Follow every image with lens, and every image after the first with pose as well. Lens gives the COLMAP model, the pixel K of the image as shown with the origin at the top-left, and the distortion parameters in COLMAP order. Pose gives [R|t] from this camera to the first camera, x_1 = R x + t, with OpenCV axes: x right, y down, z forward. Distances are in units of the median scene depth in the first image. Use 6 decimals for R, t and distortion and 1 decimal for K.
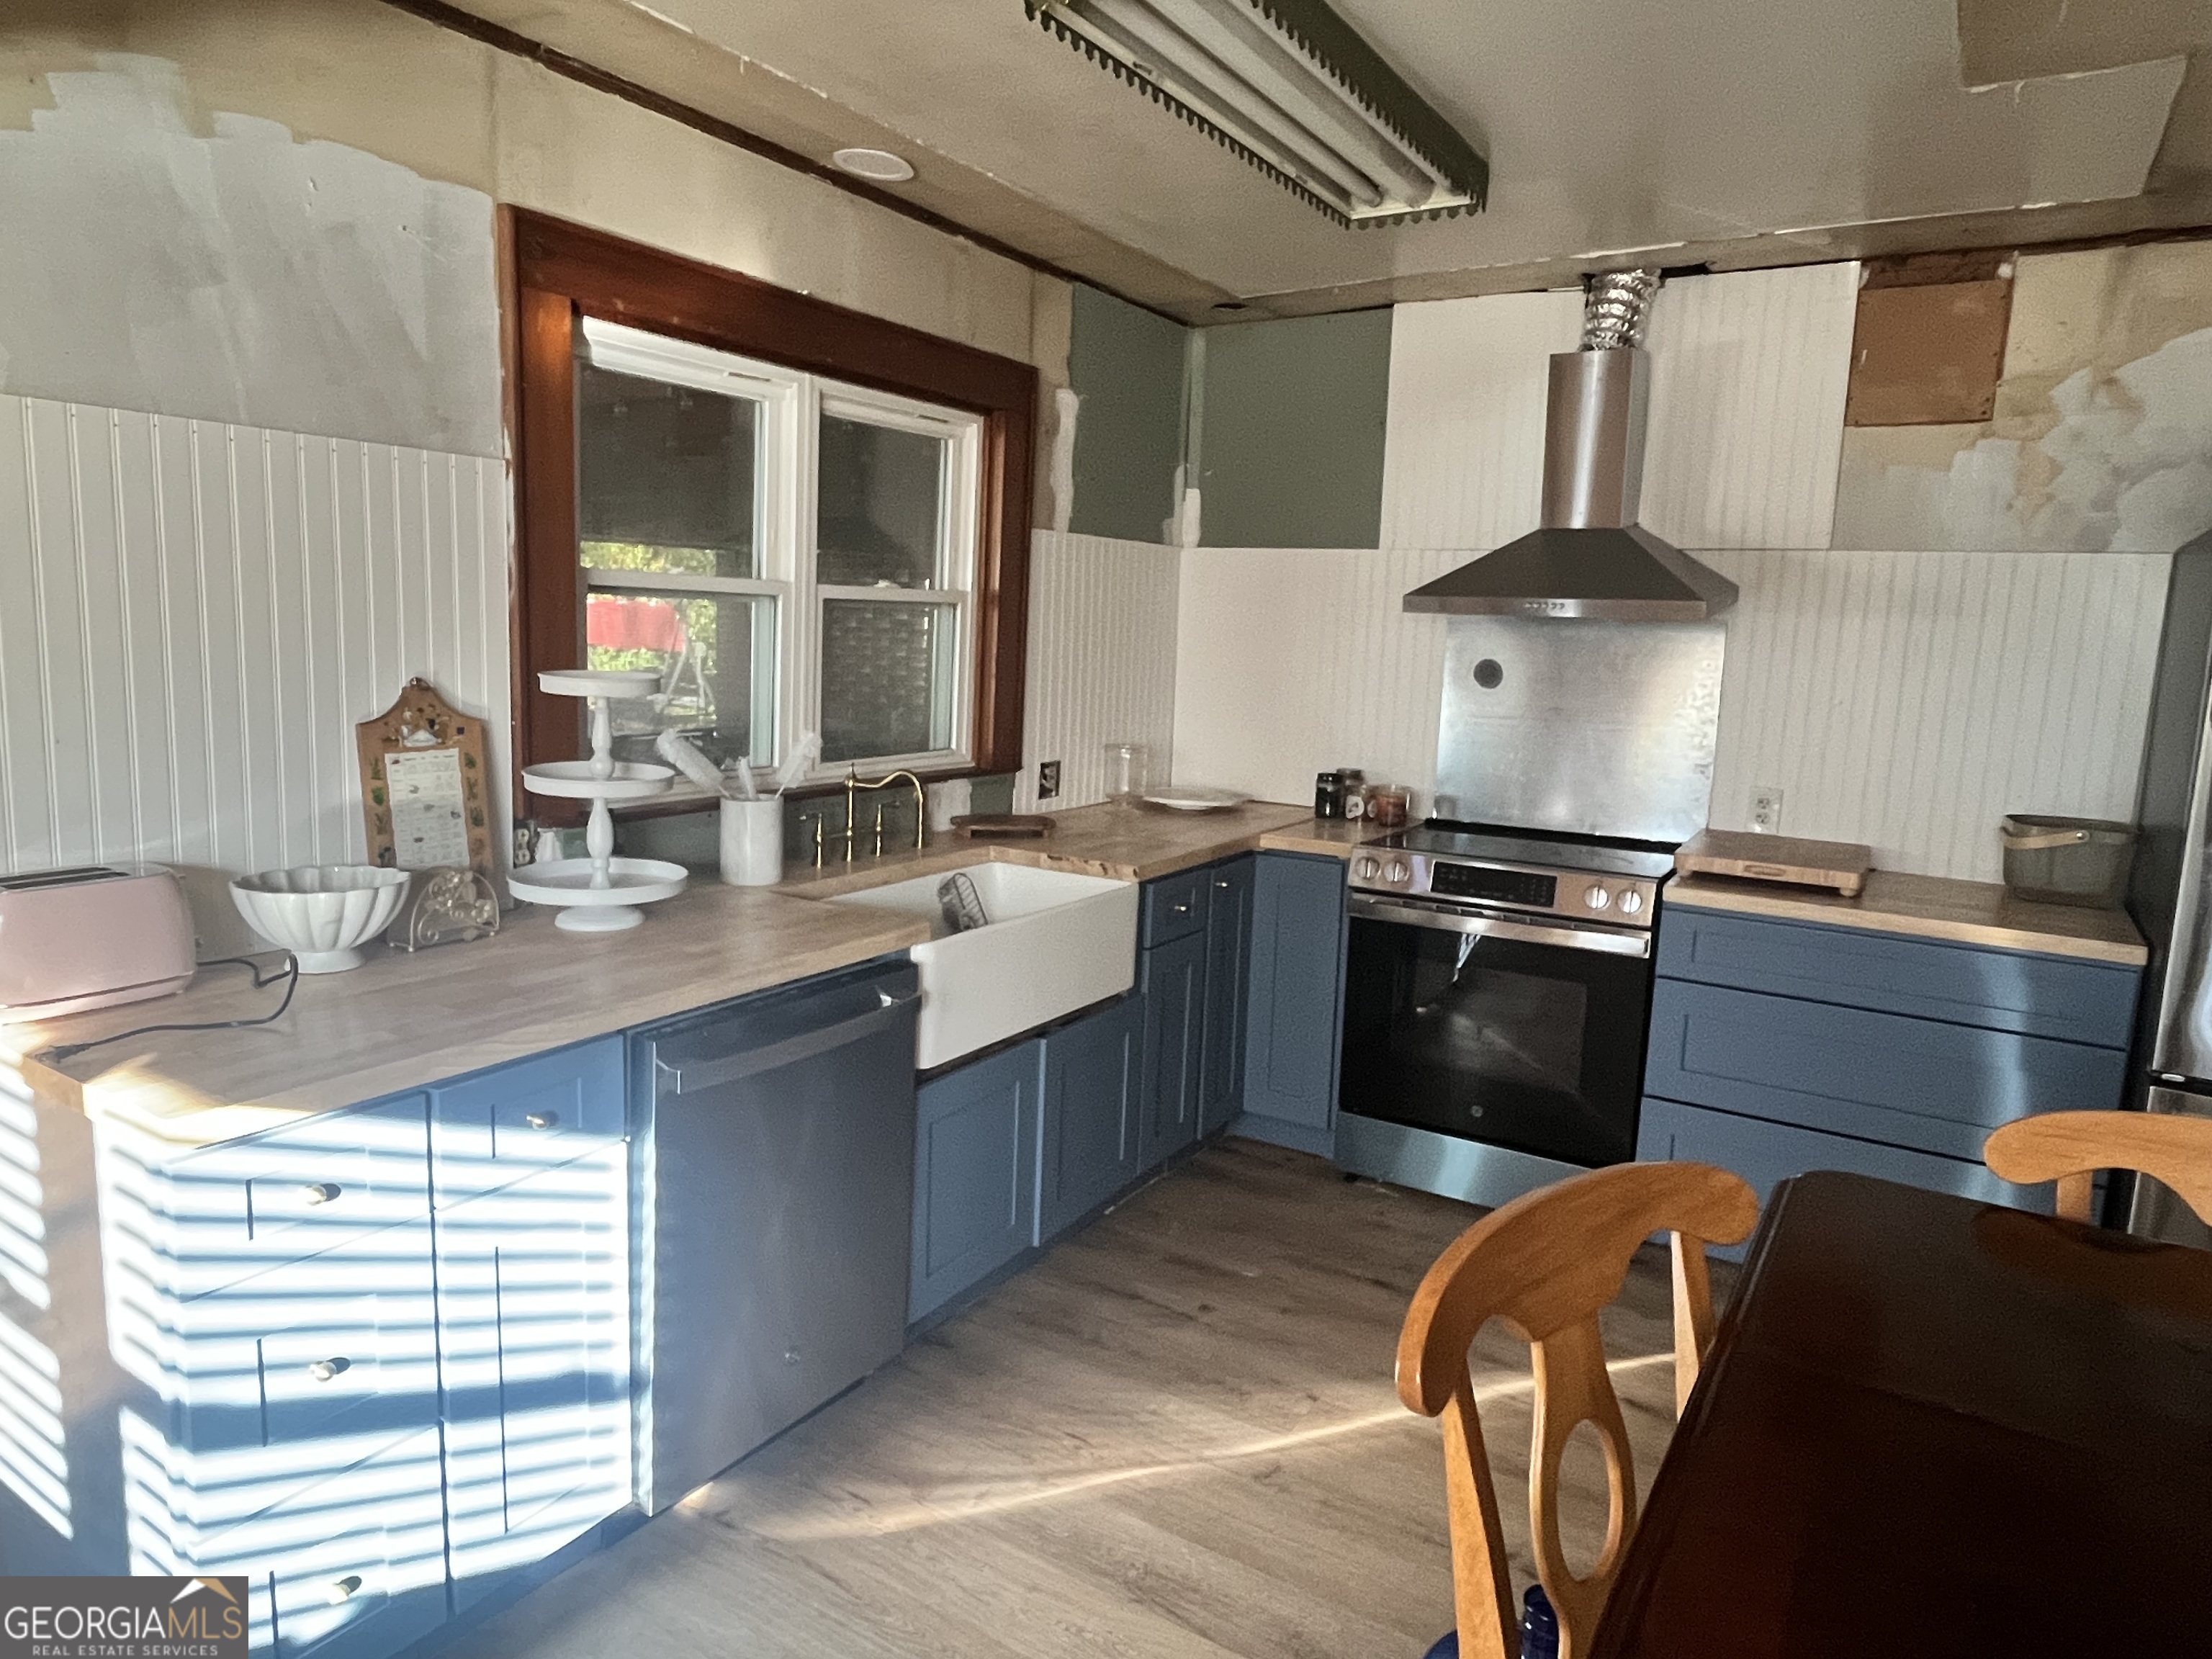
lens RADIAL K [[1344.3, 0, 1093.2], [0, 1344.3, 818.1], [0, 0, 1]] dist [0.000139, -0.015075]
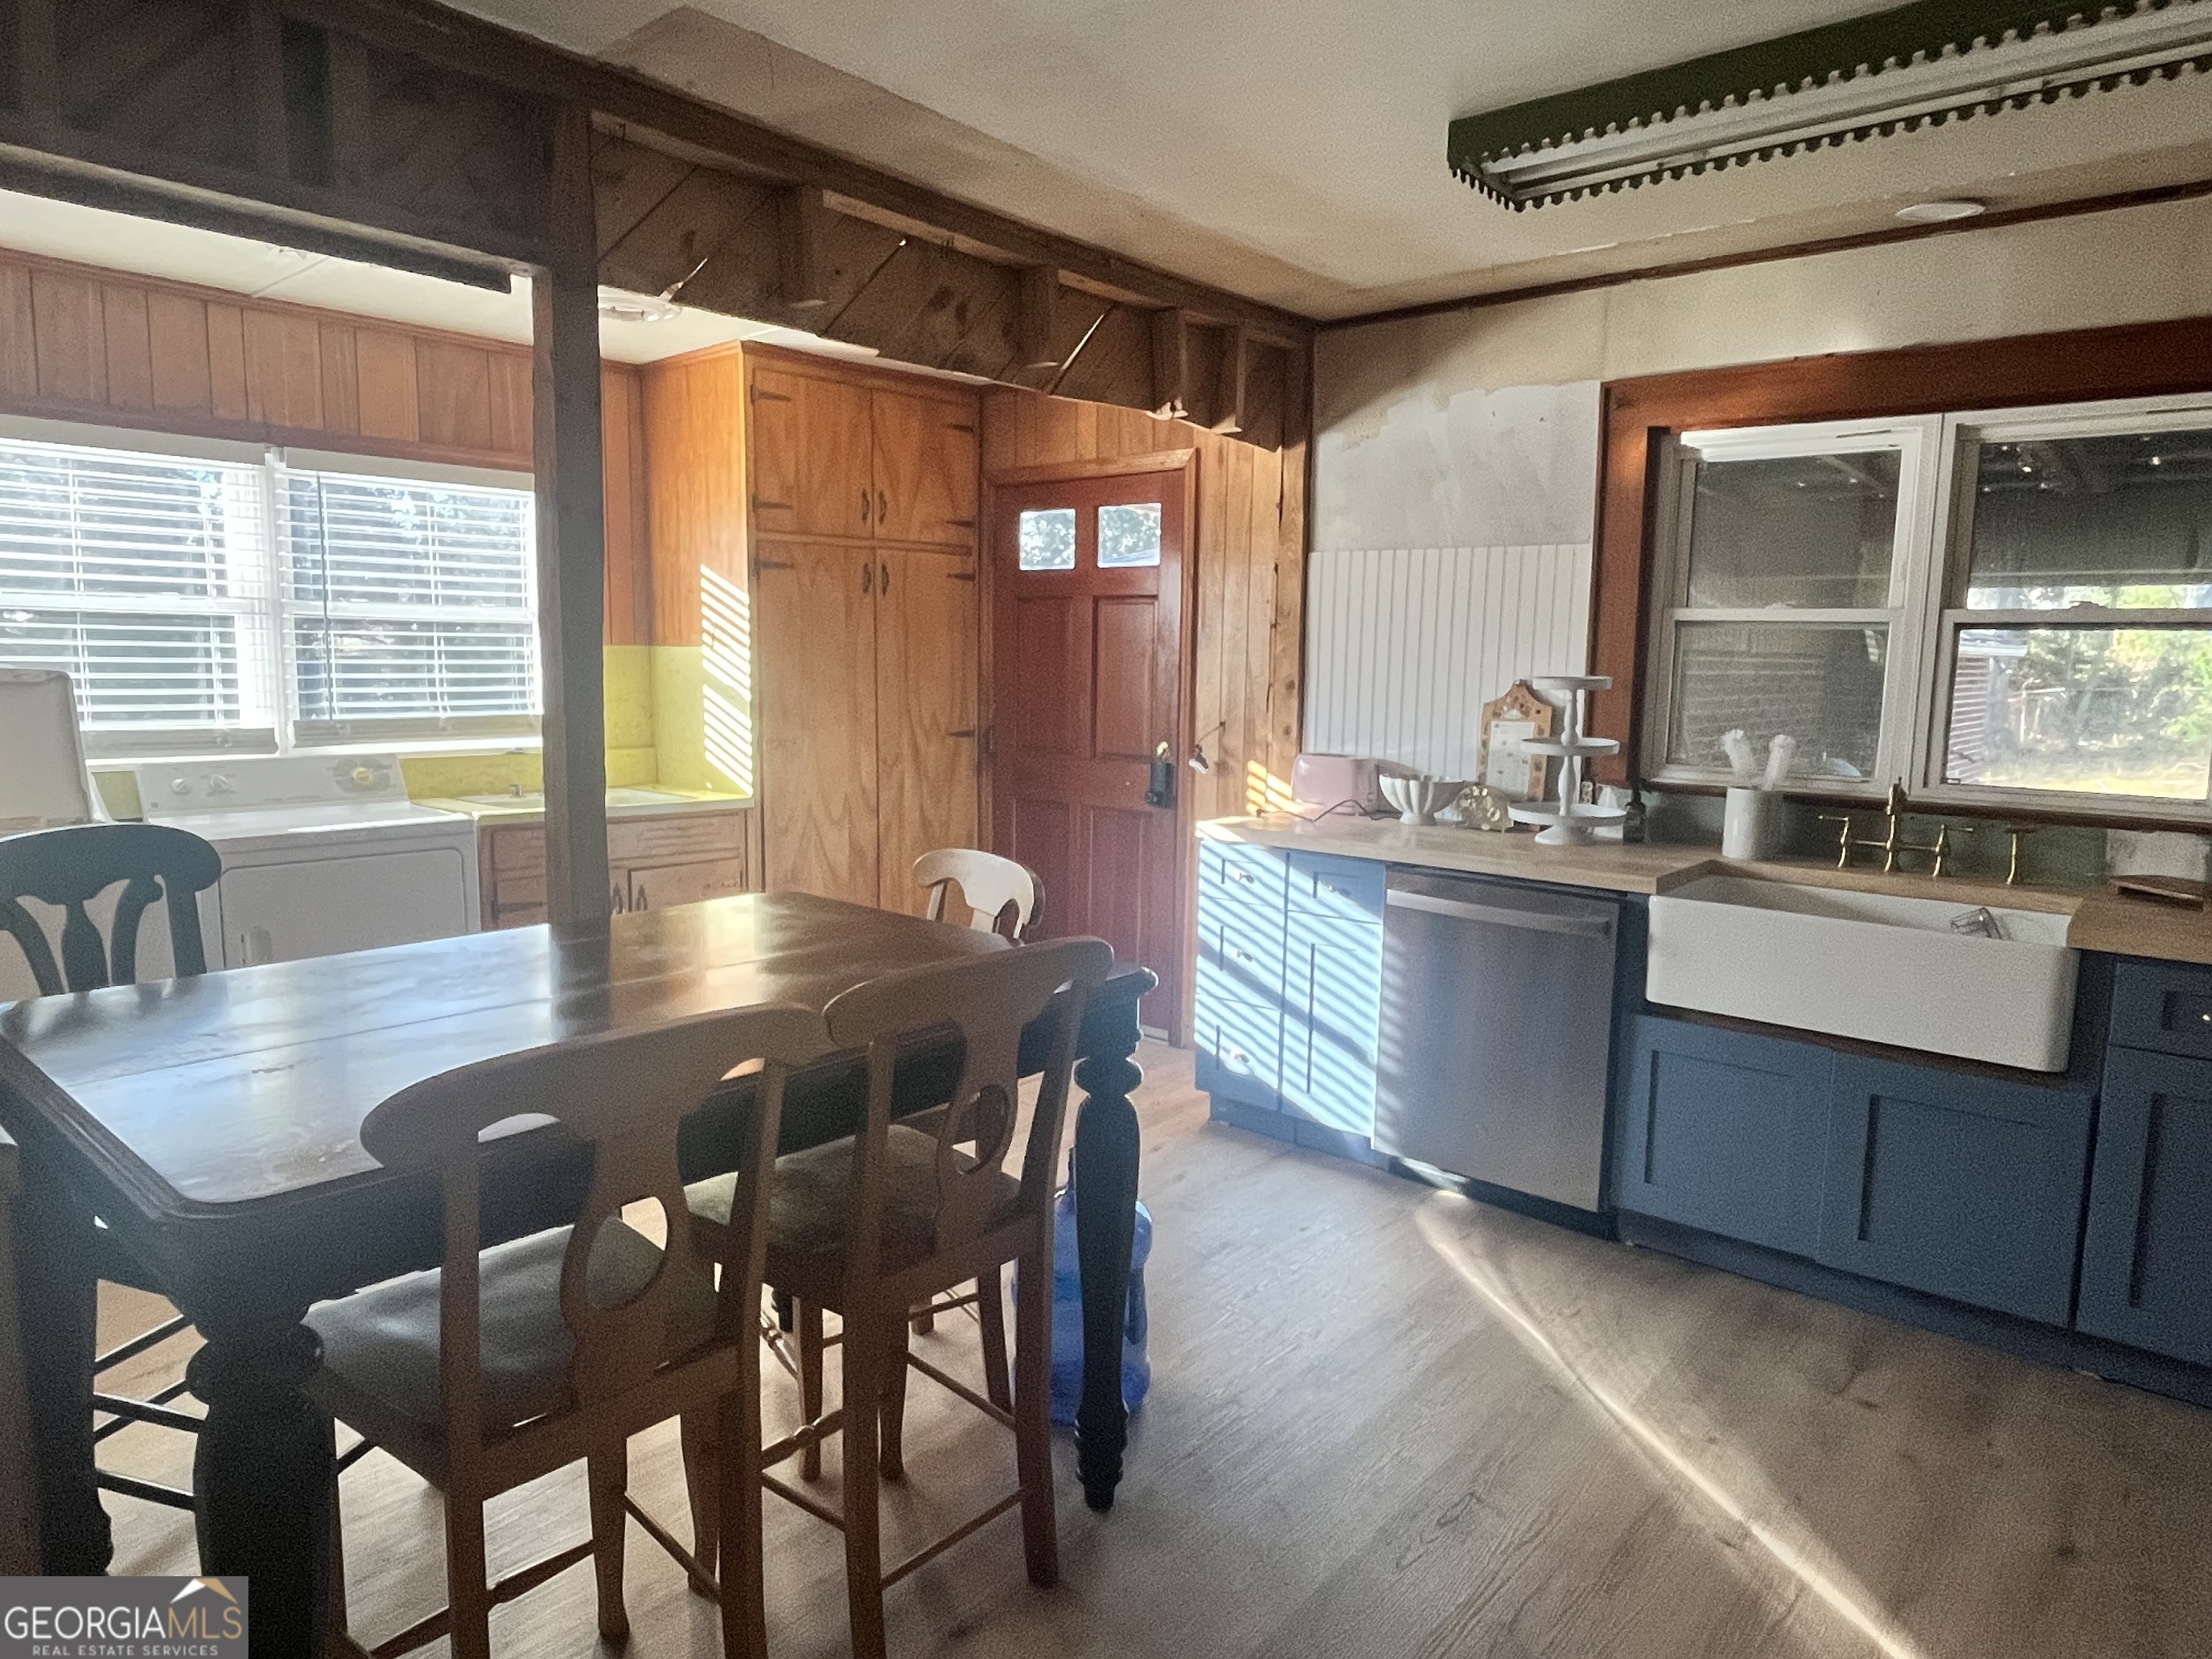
lens RADIAL K [[1344.3, 0, 1093.2], [0, 1344.3, 818.1], [0, 0, 1]] dist [0.000139, -0.015075]
pose [[-0.138749, 0.083828, -0.986773, 1.279941], [-0.170143, 0.979578, 0.107141, -0.021856], [0.975602, 0.182759, -0.121652, 0.713001]]
